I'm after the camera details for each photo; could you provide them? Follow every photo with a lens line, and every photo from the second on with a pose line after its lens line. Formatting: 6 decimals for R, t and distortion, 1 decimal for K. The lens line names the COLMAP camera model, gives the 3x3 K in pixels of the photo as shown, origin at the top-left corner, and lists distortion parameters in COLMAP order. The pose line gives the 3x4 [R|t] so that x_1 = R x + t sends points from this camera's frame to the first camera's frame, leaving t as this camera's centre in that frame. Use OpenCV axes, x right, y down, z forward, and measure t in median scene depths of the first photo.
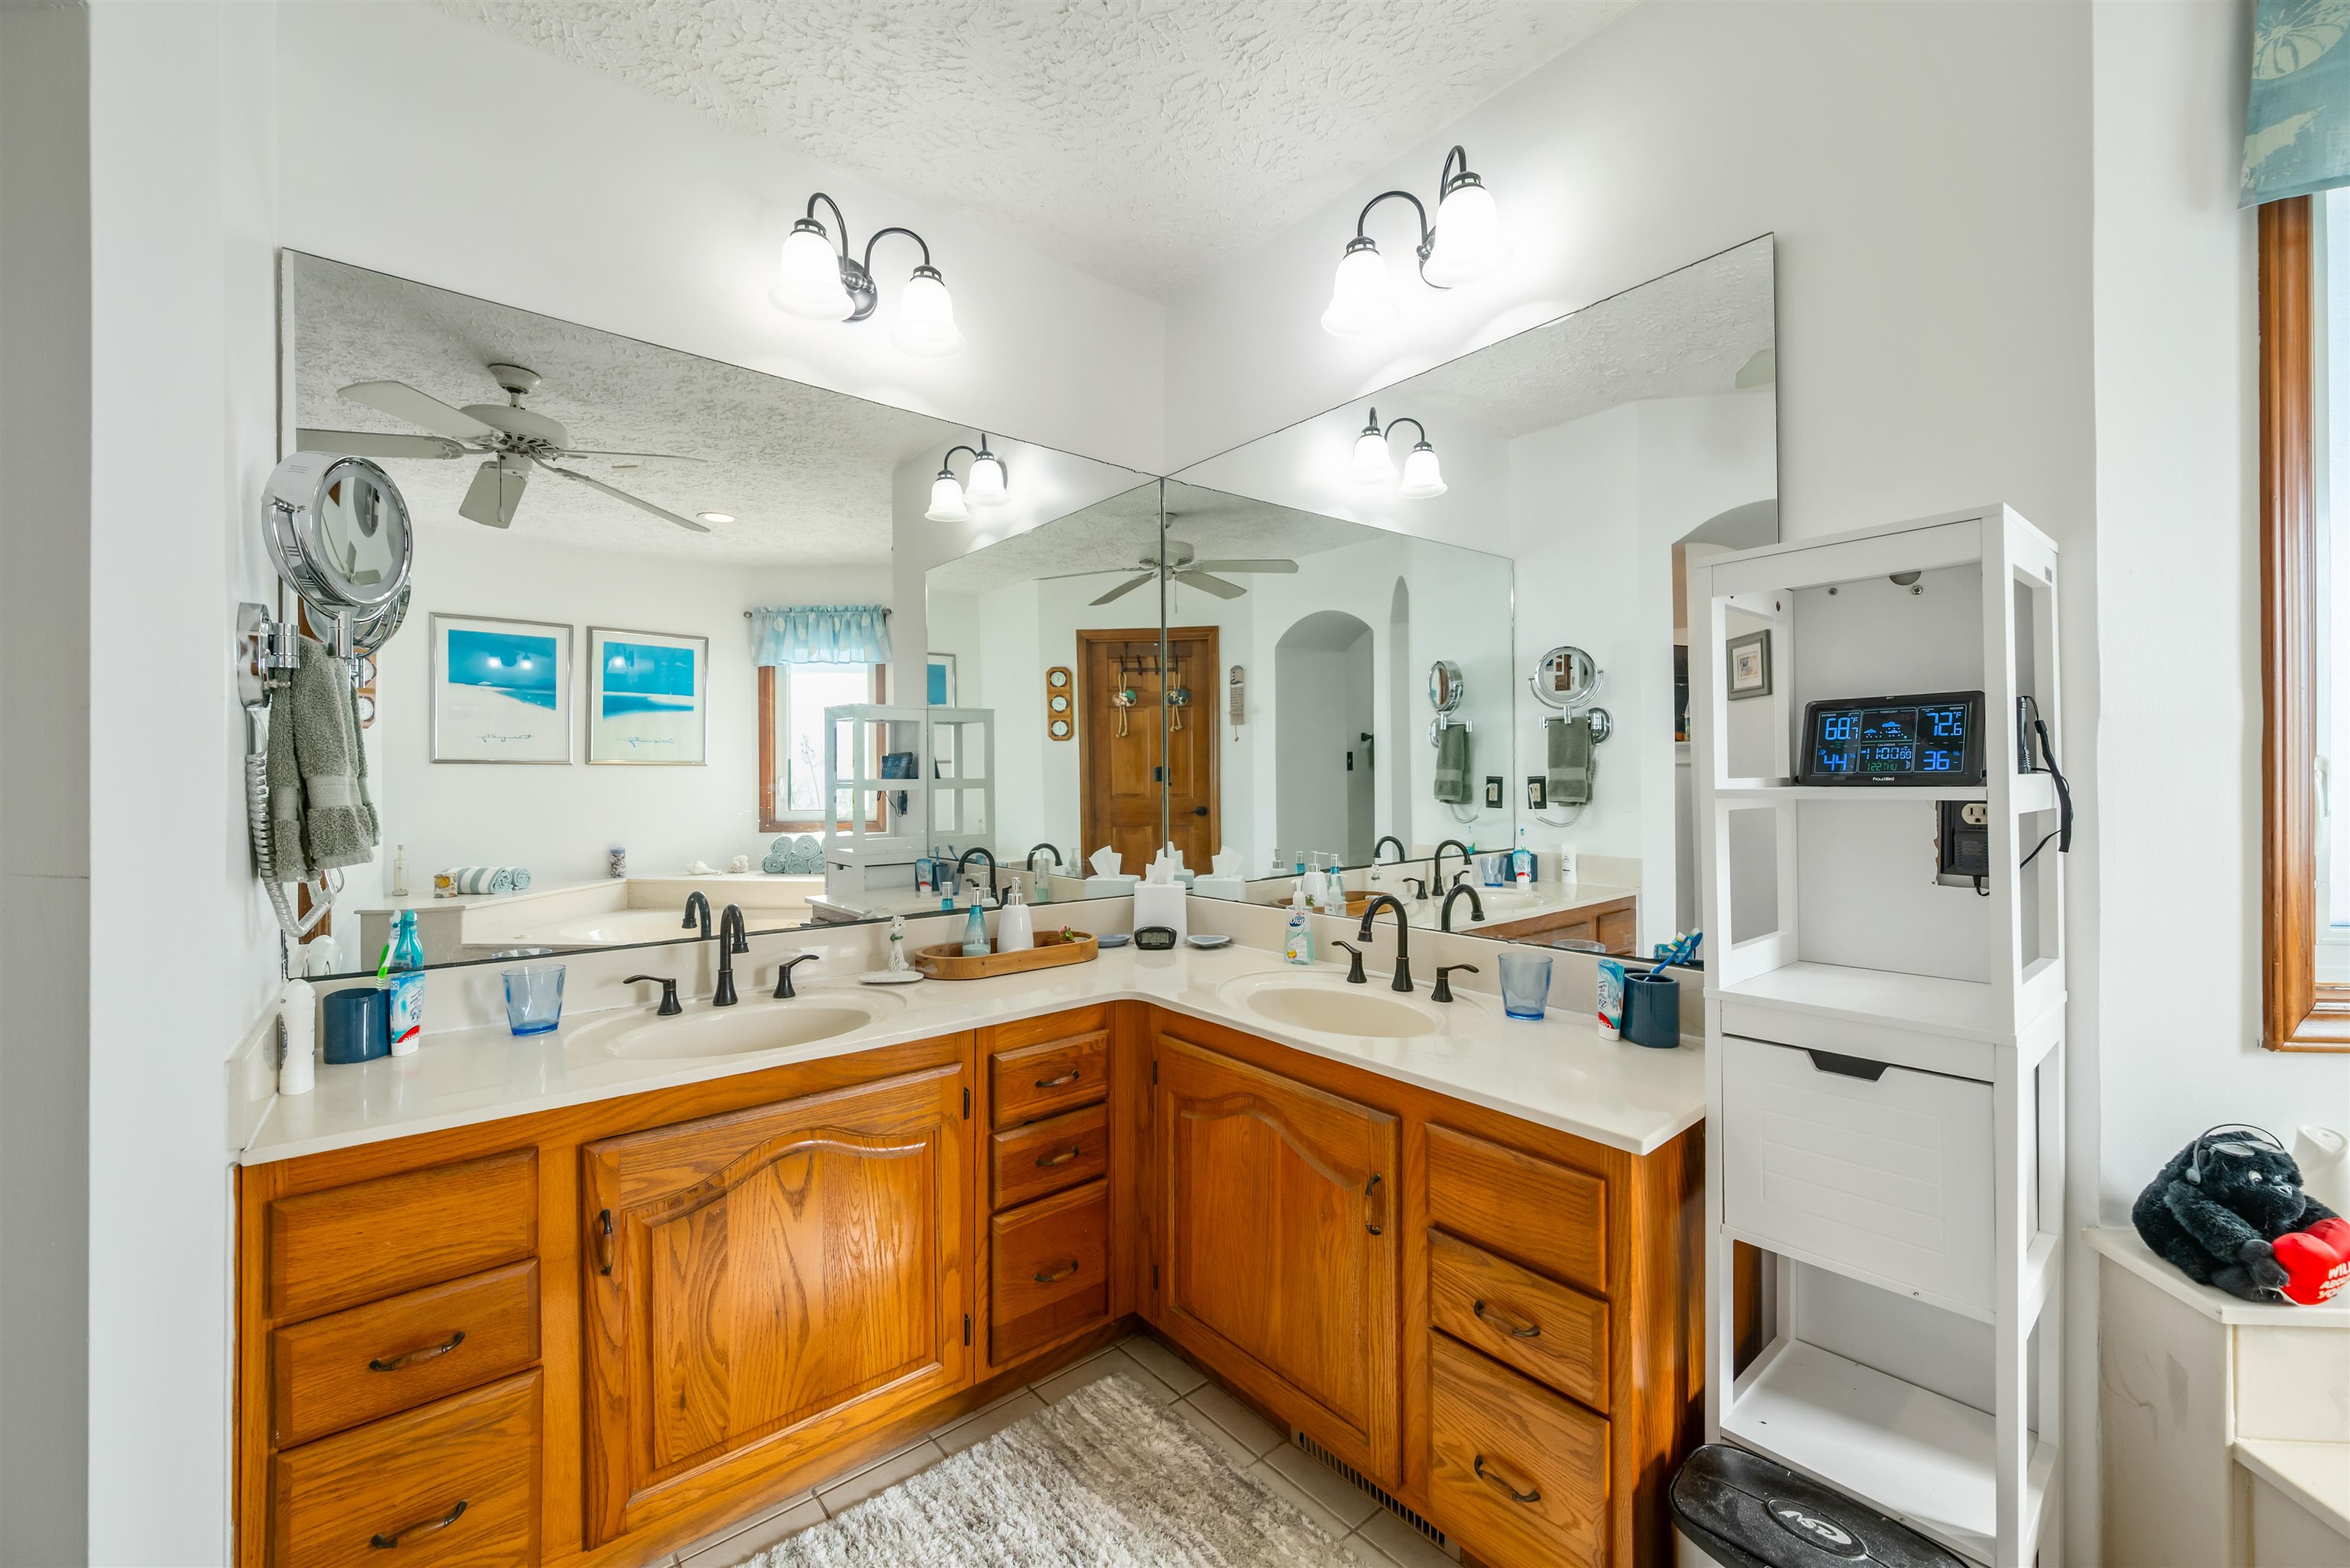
lens RADIAL K [[939.3, 0, 1175.0], [0, 939.3, 784.0], [0, 0, 1]] dist [0.000424, 0.000387]
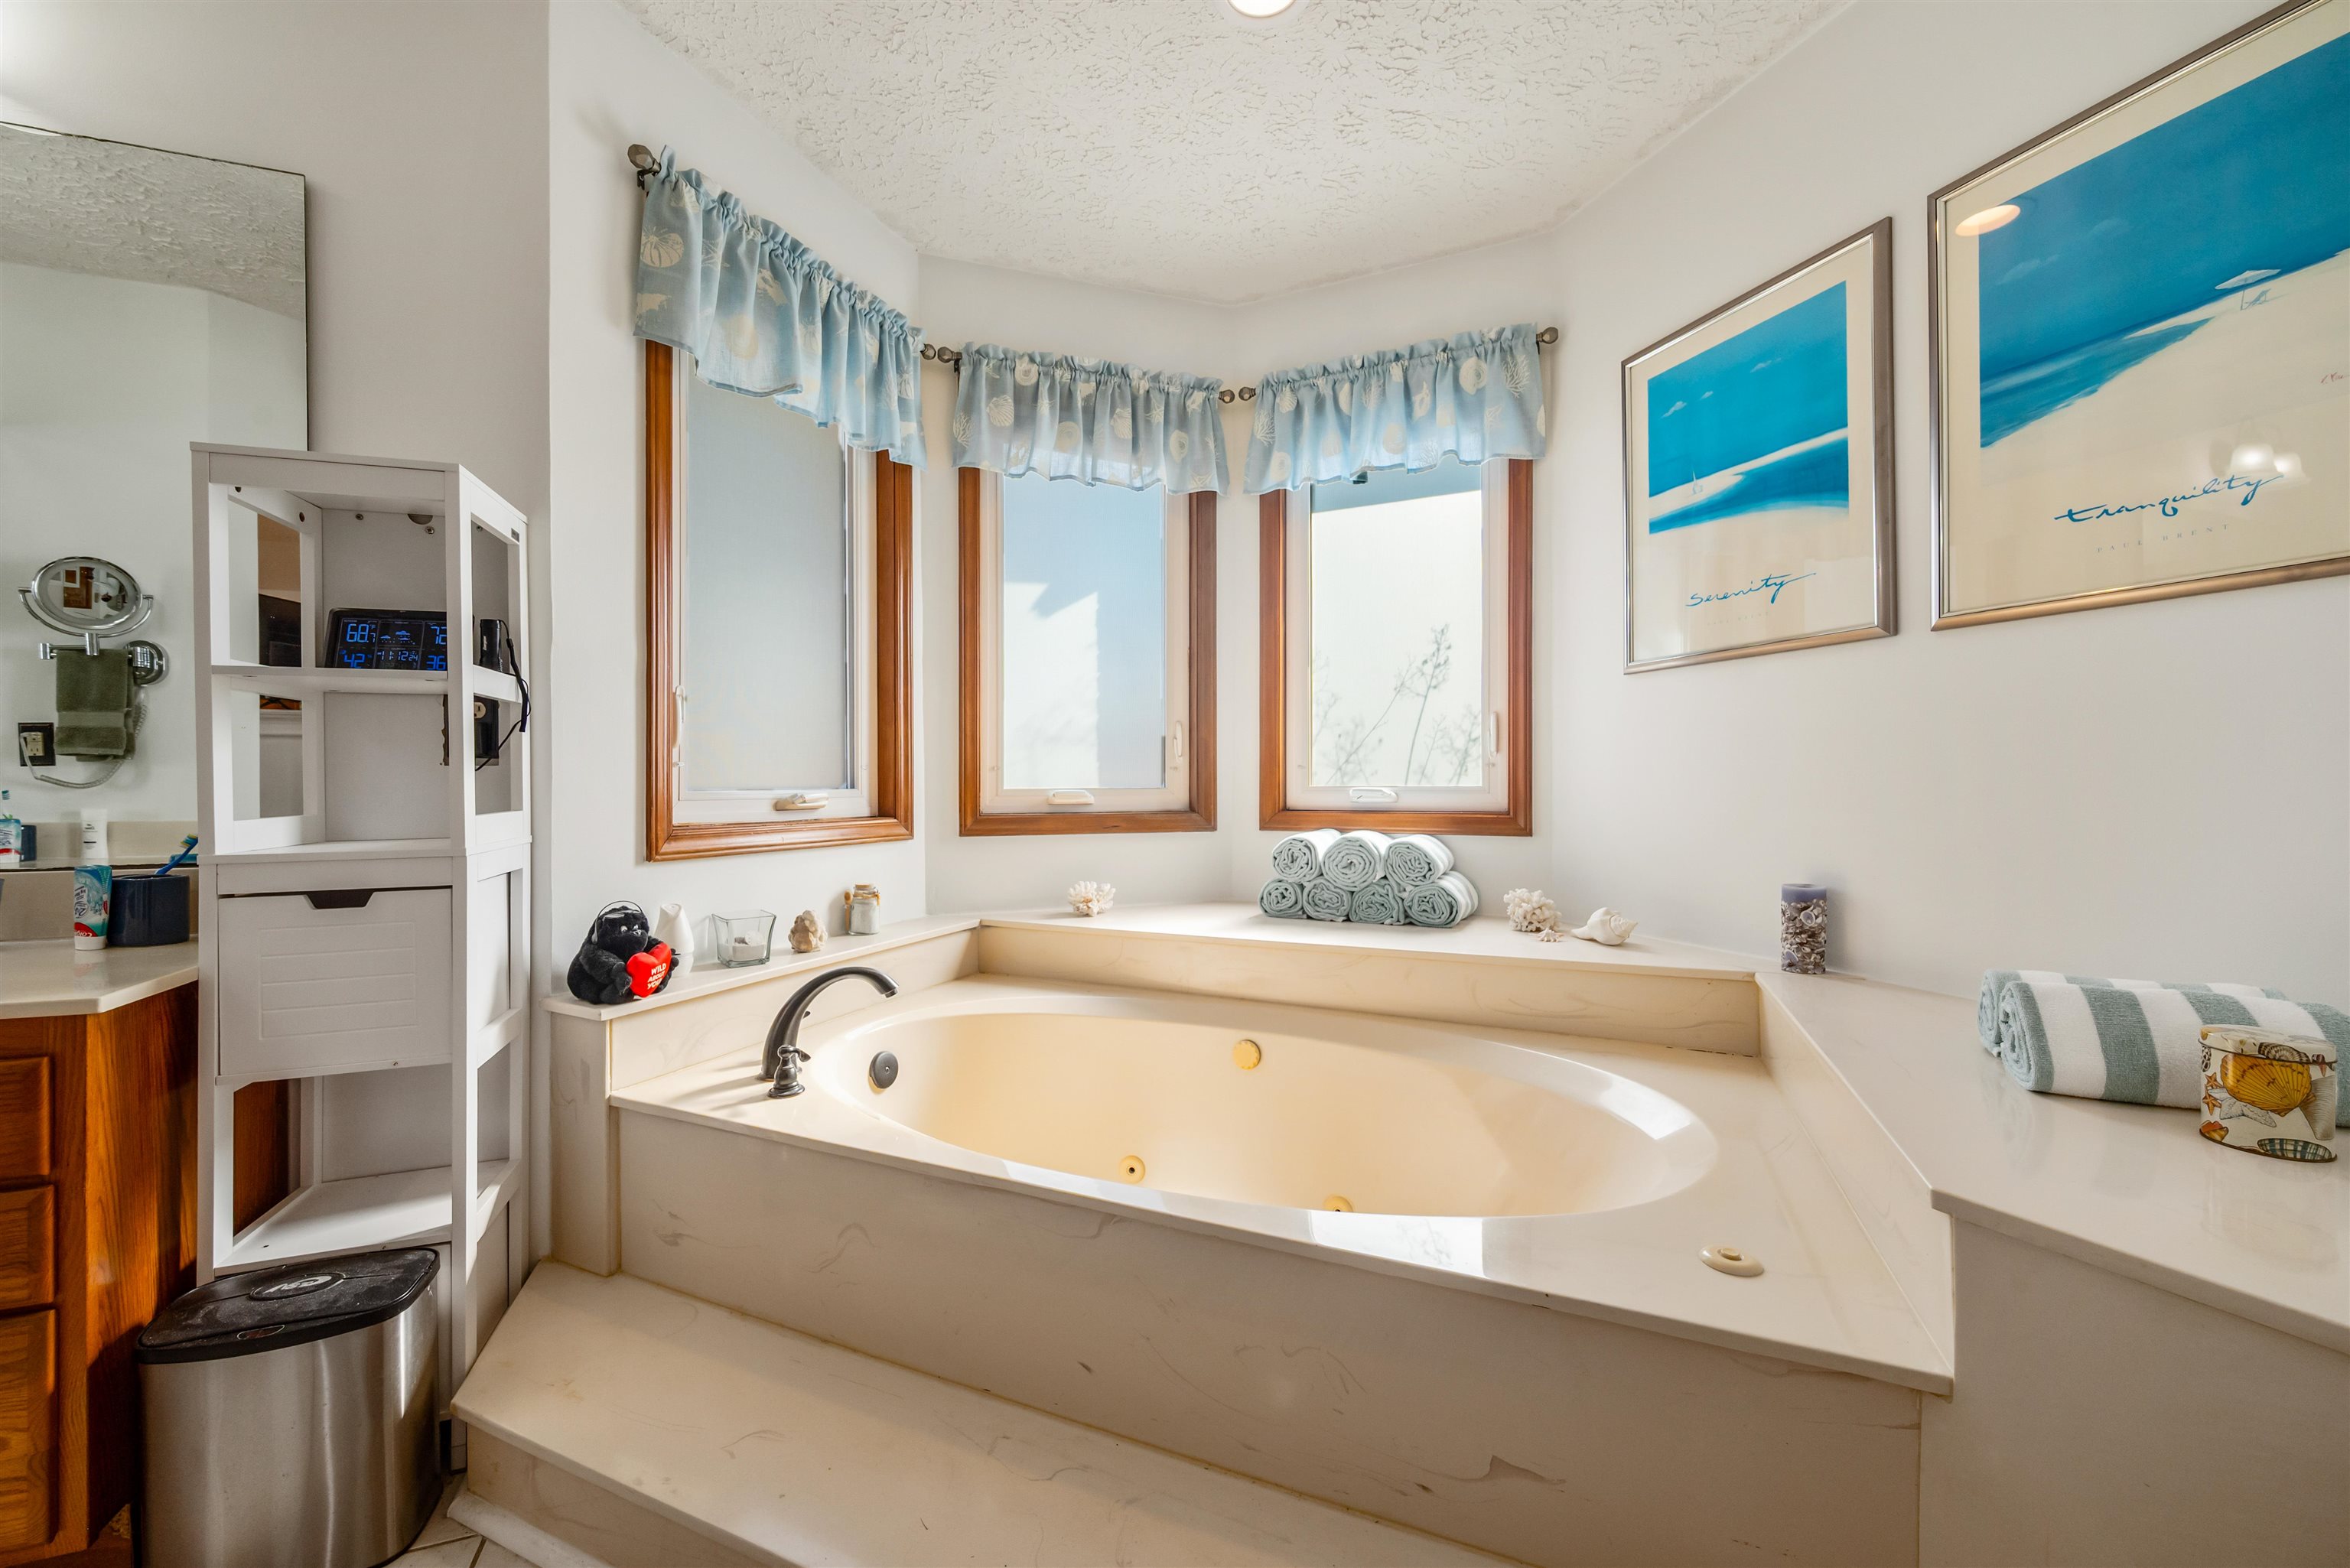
lens RADIAL K [[939.3, 0, 1175.0], [0, 939.3, 784.0], [0, 0, 1]] dist [0.000424, 0.000387]
pose [[0.339272, 0.003381, 0.940682, -0.050703], [0.001154, 0.999991, -0.004010, 0.150302], [-0.940688, 0.002446, 0.339265, -0.387708]]
